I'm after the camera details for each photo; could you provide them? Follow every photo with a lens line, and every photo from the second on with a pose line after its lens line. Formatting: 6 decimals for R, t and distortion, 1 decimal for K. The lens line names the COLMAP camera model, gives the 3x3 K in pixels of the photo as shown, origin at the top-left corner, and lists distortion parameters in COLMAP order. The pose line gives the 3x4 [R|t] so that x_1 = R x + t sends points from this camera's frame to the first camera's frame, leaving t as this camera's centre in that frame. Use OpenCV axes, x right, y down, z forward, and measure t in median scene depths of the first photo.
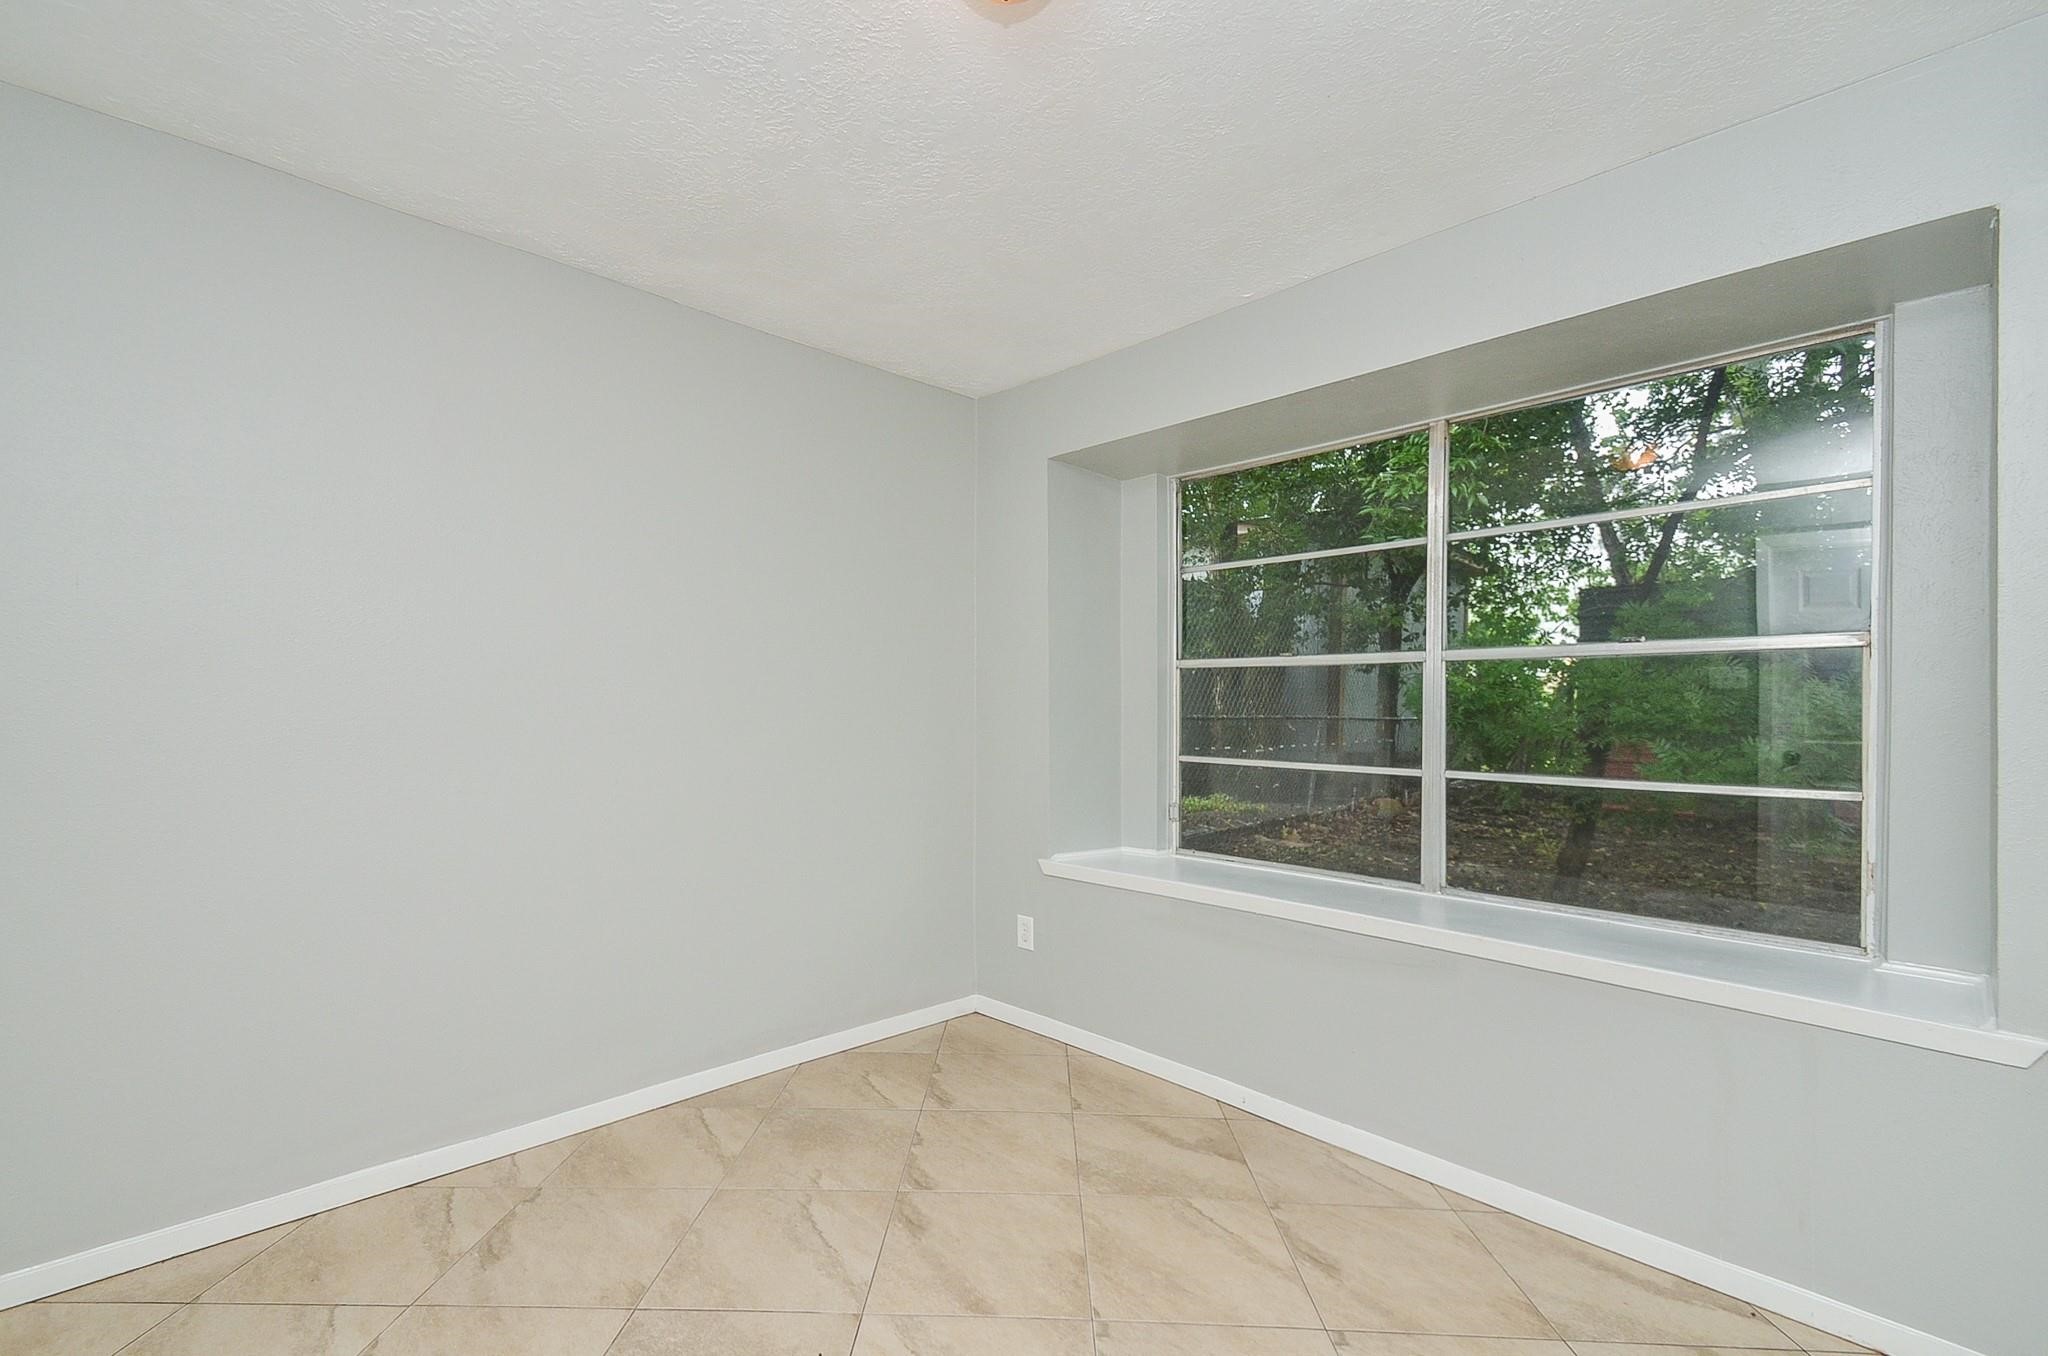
lens RADIAL K [[900.3, 0, 1014.3], [0, 900.3, 695.1], [0, 0, 1]] dist [0.009055, -0.002275]
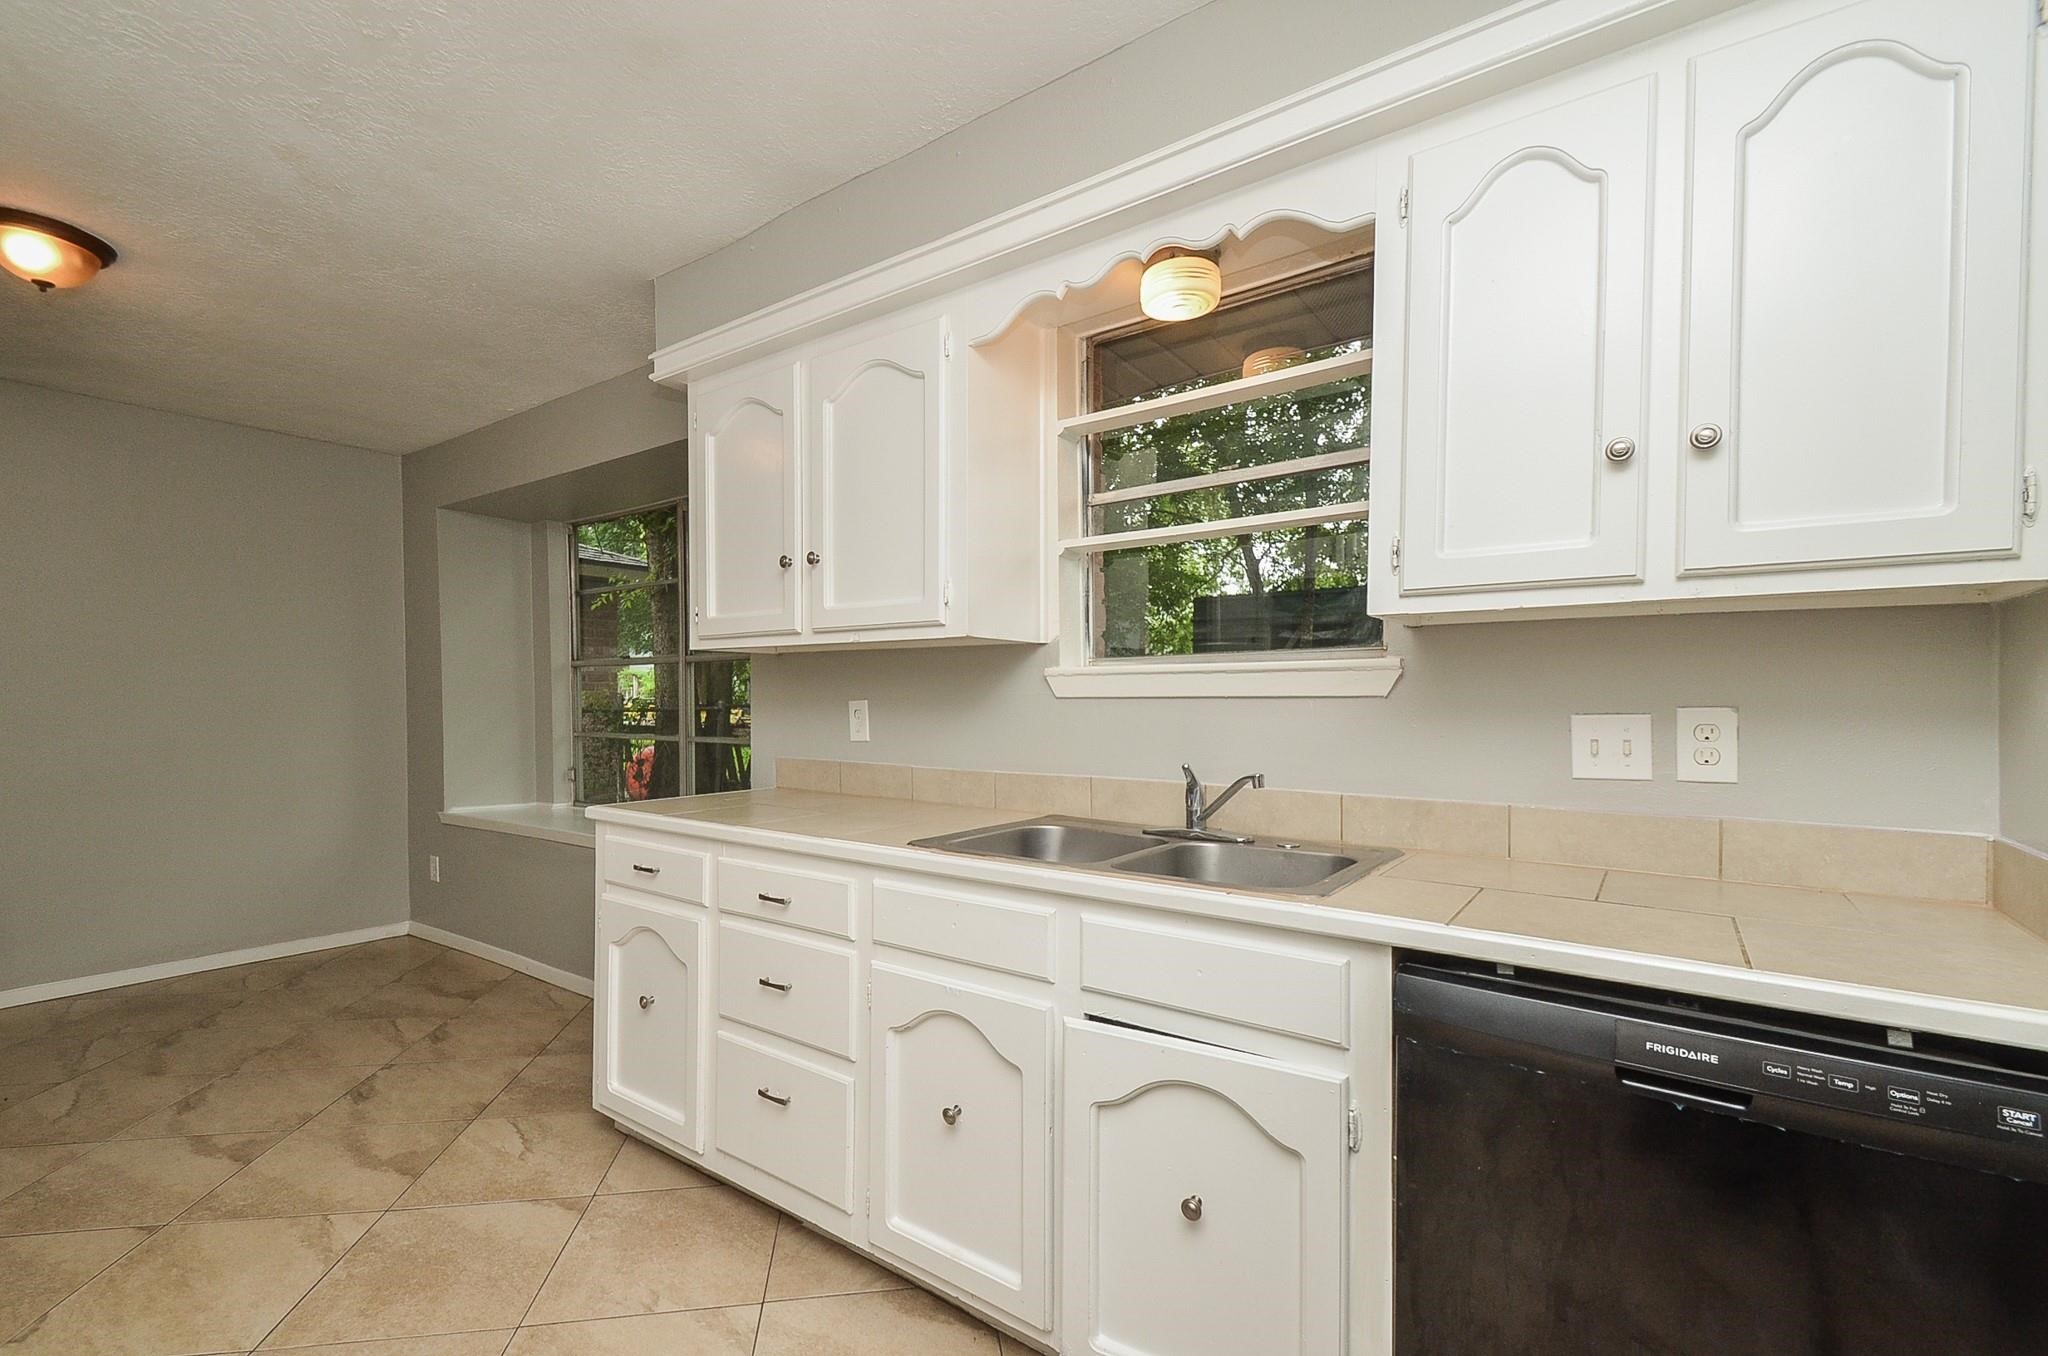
lens RADIAL K [[900.3, 0, 1029.8], [0, 900.3, 694.4], [0, 0, 1]] dist [0.009055, -0.002275]
pose [[0.981130, 0.000163, 0.193352, 0.829446], [-0.001524, 0.999975, 0.006894, 0.004208], [-0.193346, -0.007059, 0.981105, -0.603657]]
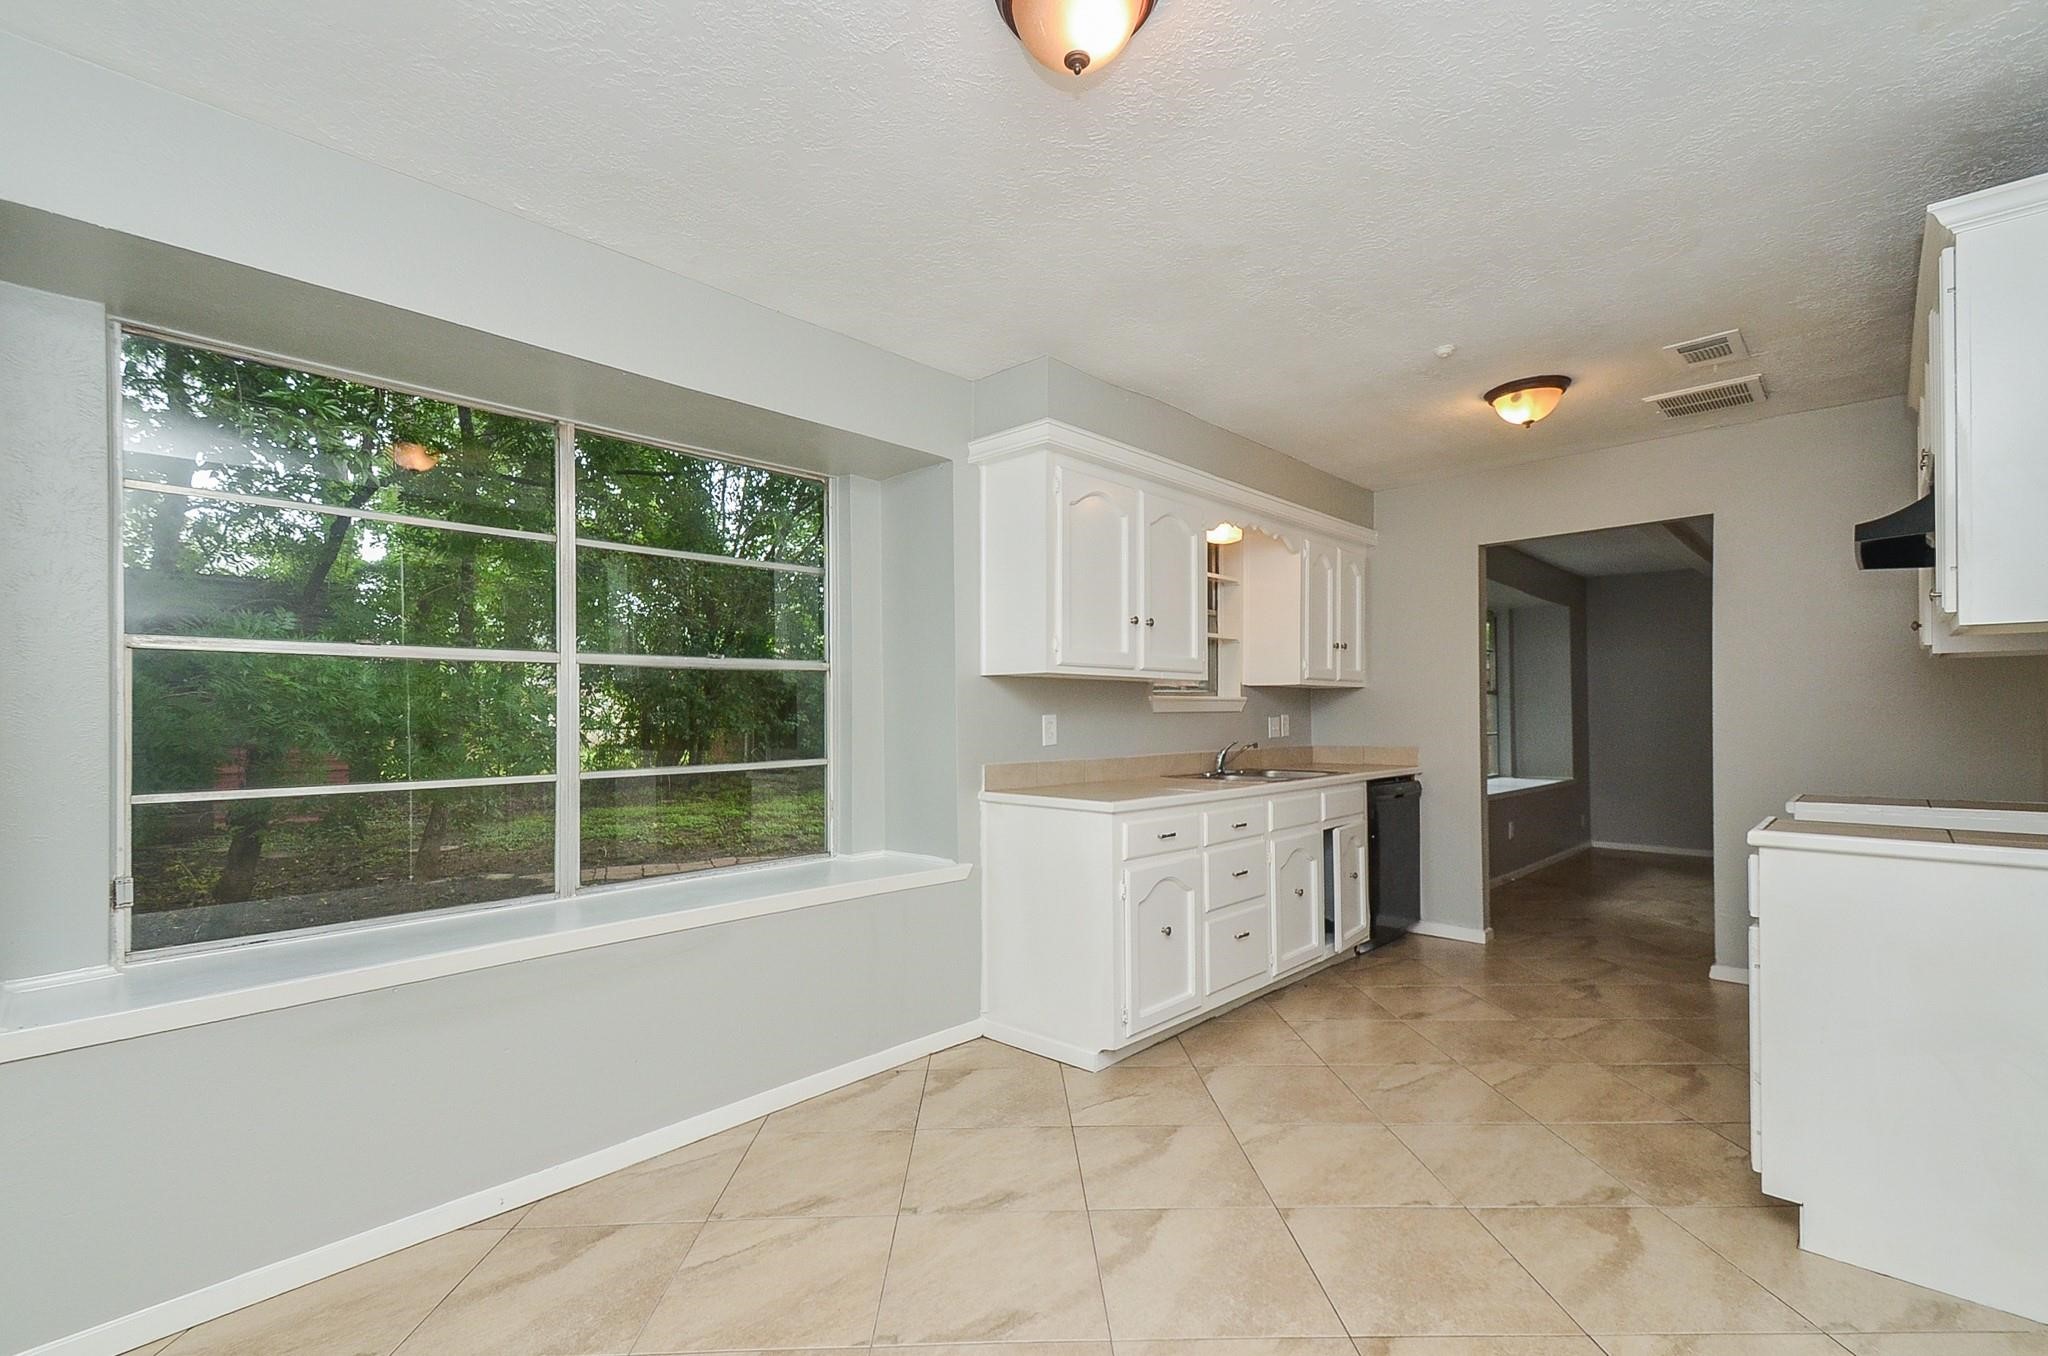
lens RADIAL K [[900.3, 0, 1023.6], [0, 900.3, 687.7], [0, 0, 1]] dist [0.009055, -0.002275]
pose [[-0.062684, 0.018422, 0.997863, -0.638252], [-0.010437, 0.999763, -0.019113, 0.002756], [-0.997979, -0.011613, -0.062477, 0.642145]]
